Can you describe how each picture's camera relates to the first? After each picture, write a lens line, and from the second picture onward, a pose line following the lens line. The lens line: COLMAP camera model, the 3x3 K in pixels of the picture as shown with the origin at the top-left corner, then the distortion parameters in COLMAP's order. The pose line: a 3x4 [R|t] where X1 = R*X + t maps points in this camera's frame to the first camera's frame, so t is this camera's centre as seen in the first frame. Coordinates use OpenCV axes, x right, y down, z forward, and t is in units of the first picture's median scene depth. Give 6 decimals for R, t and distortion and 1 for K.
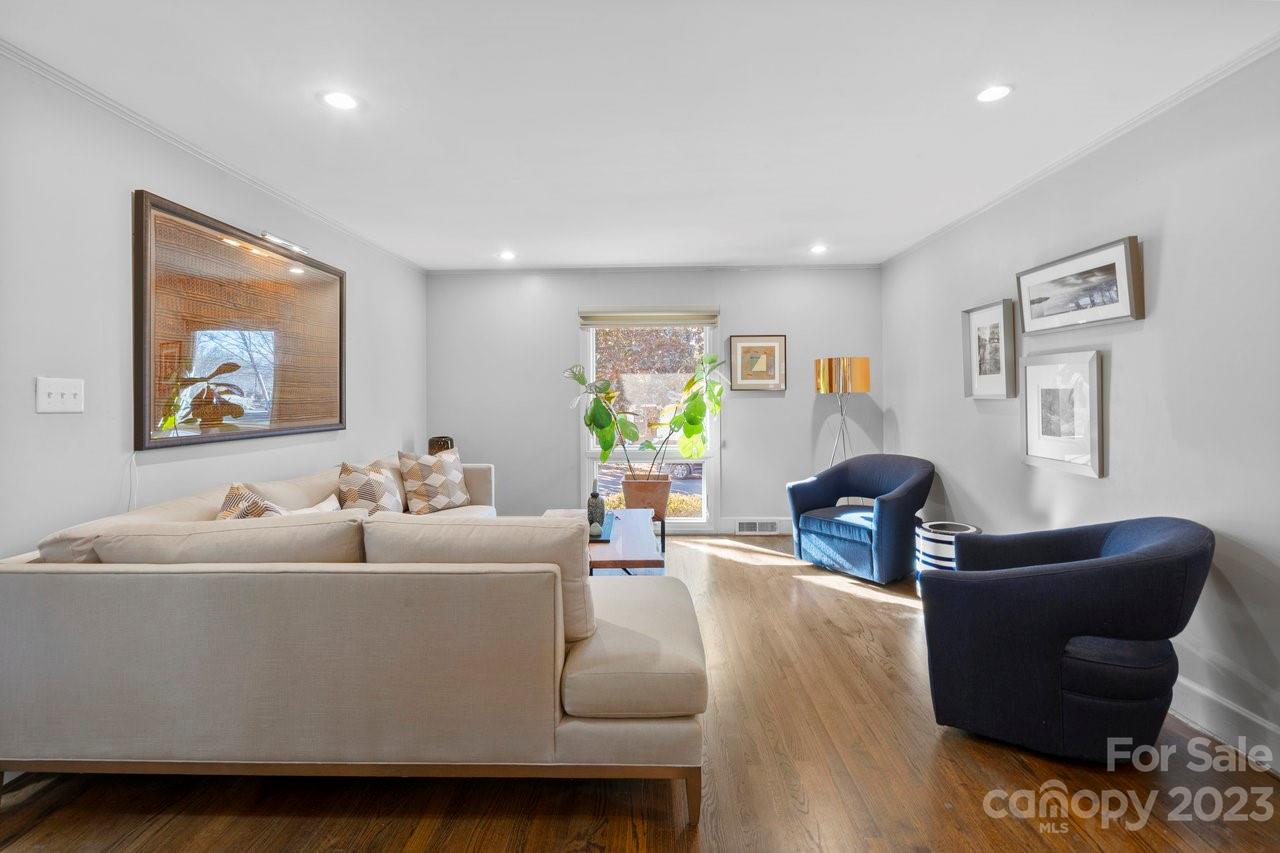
lens RADIAL K [[600.2, 0, 632.3], [0, 600.2, 394.0], [0, 0, 1]] dist [-0.004927, 0.002395]
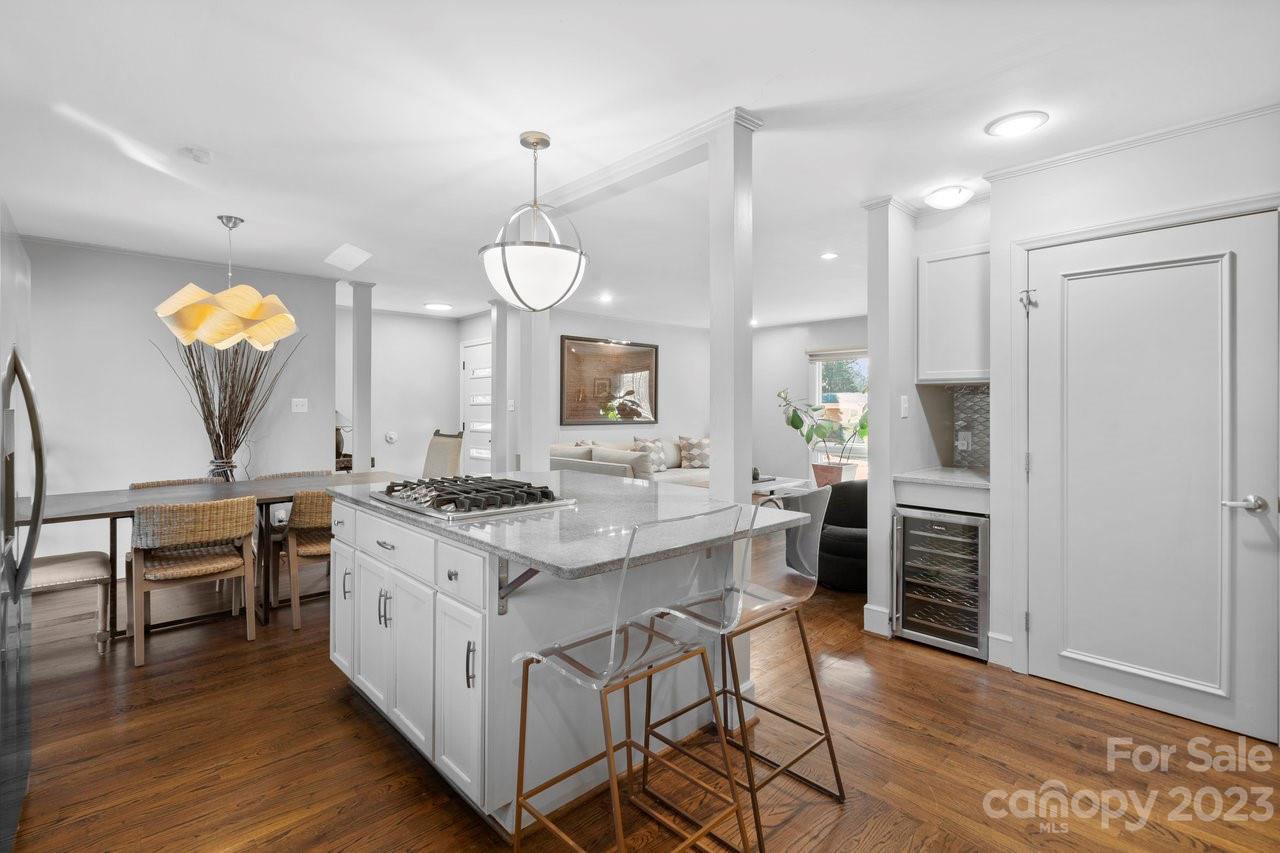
lens RADIAL K [[600.2, 0, 640.4], [0, 600.2, 399.9], [0, 0, 1]] dist [-0.004927, 0.002395]
pose [[0.722300, 0.000421, -0.691580, 0.824246], [-0.006172, 0.999964, -0.005837, -0.007828], [0.691553, 0.008484, 0.722276, -0.468011]]
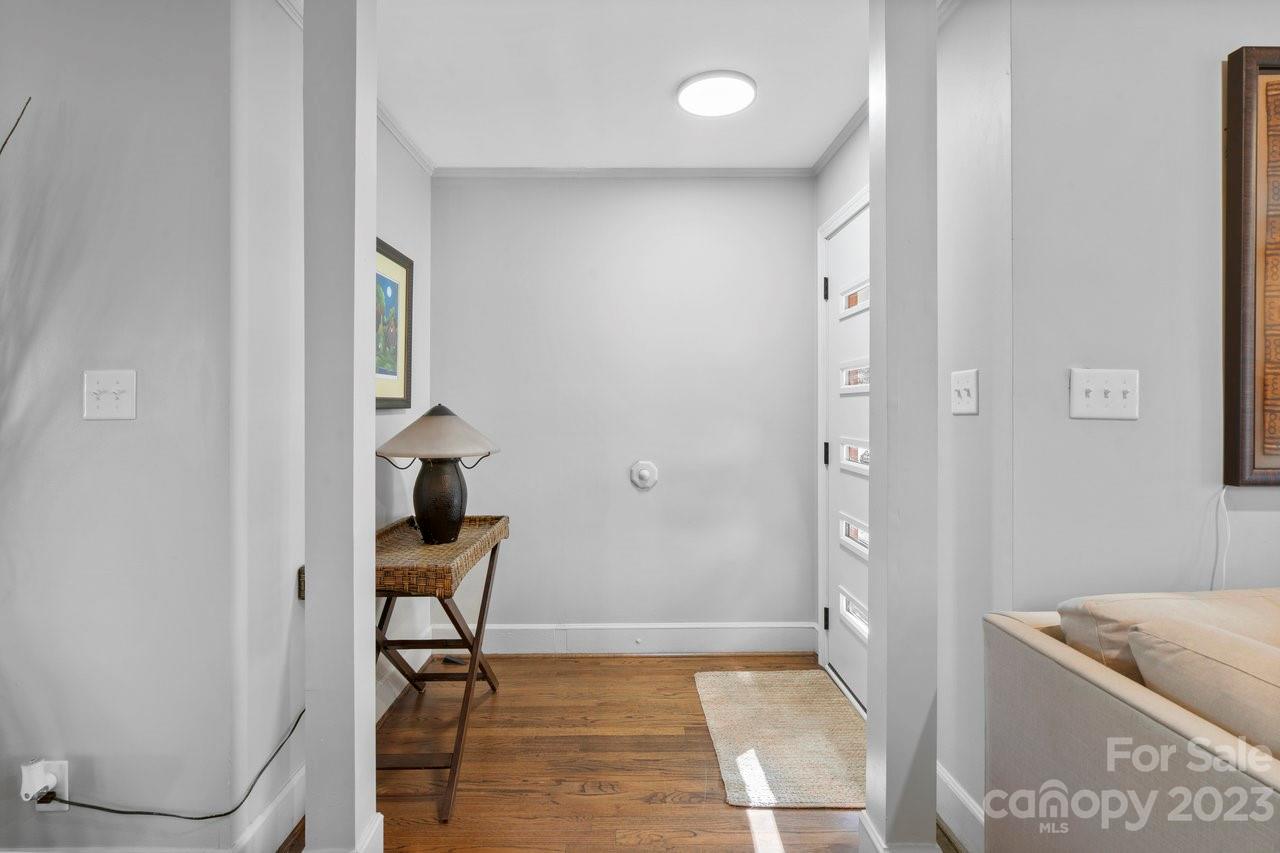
lens RADIAL K [[600.2, 0, 624.8], [0, 600.2, 401.8], [0, 0, 1]] dist [-0.004927, 0.002395]
pose [[0.043387, 0.006135, -0.999039, -0.141631], [0.002344, 0.999978, 0.006242, 0.002976], [0.999056, -0.002613, 0.043372, 0.206483]]
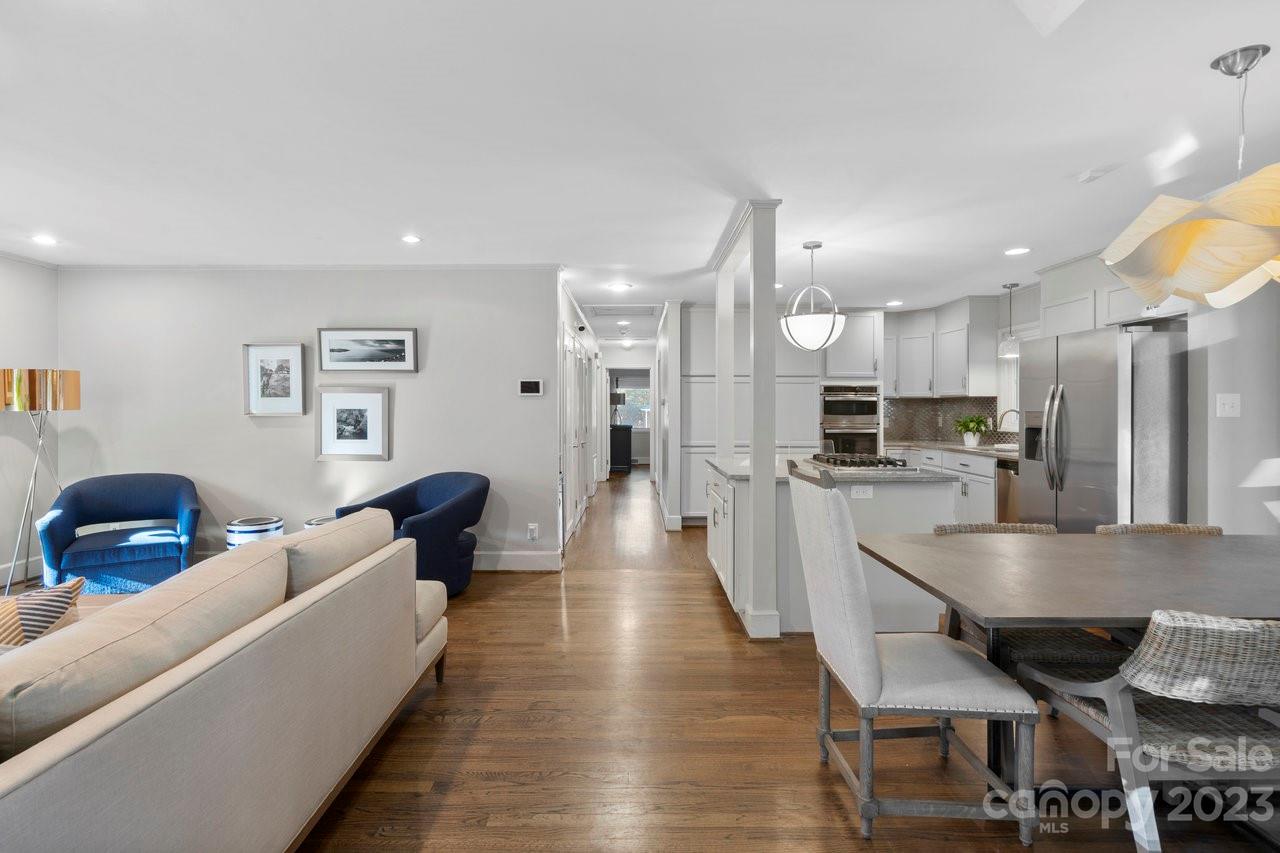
lens RADIAL K [[600.2, 0, 628.7], [0, 600.2, 406.1], [0, 0, 1]] dist [-0.004927, 0.002395]
pose [[-0.024160, 0.015438, 0.999589, -0.610294], [-0.000068, 0.999881, -0.015444, 0.005573], [-0.999708, -0.000441, -0.024156, 0.223288]]
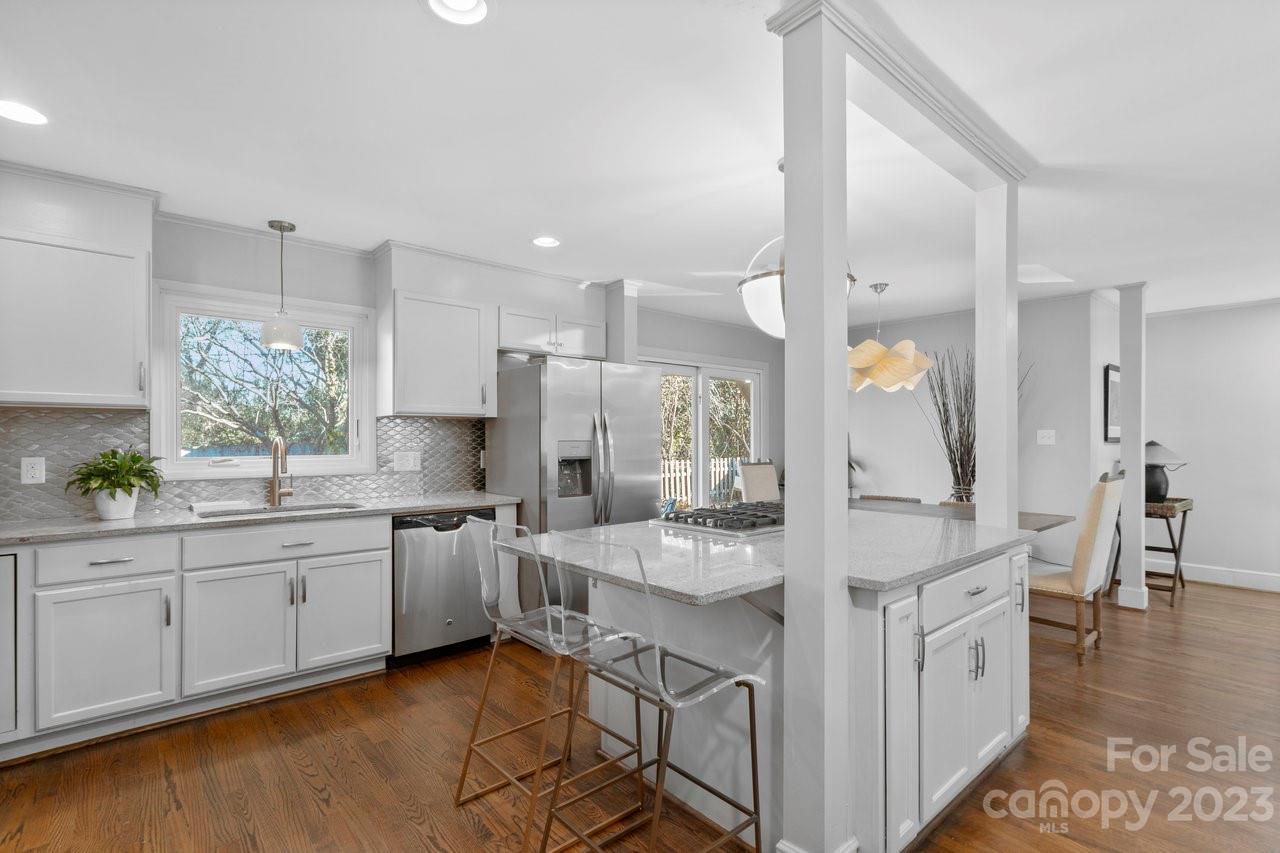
lens RADIAL K [[600.2, 0, 629.4], [0, 600.2, 432.8], [0, 0, 1]] dist [-0.004927, 0.002395]
pose [[-0.733527, 0.004000, -0.679649, 0.844227], [0.005907, 0.999982, -0.000489, -0.012203], [0.679635, -0.004374, -0.733538, 0.224589]]
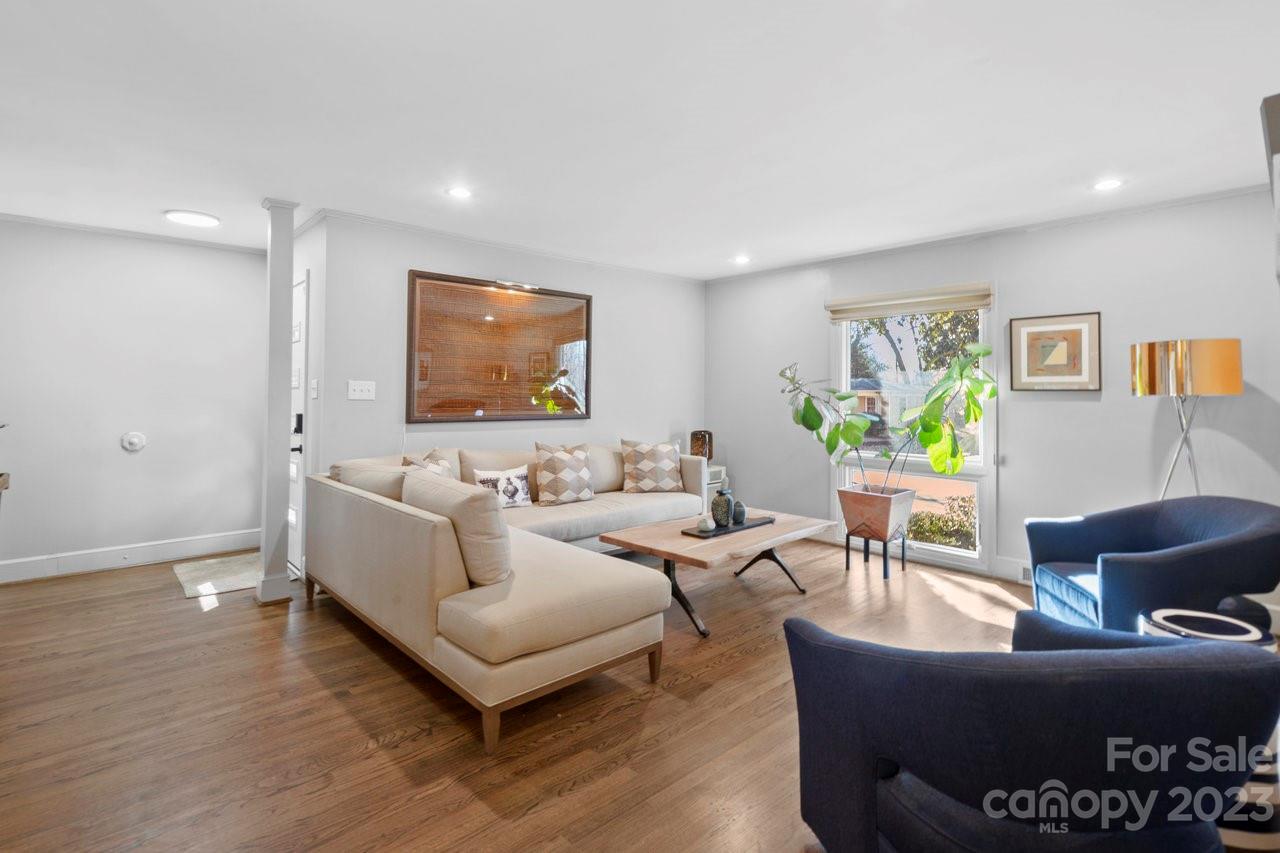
lens RADIAL K [[600.2, 0, 621.5], [0, 600.2, 385.0], [0, 0, 1]] dist [-0.004927, 0.002395]
pose [[0.696686, -0.000445, -0.717376, 0.462679], [-0.008965, 0.999916, -0.009327, -0.002168], [0.717320, 0.012930, 0.696624, 0.144389]]
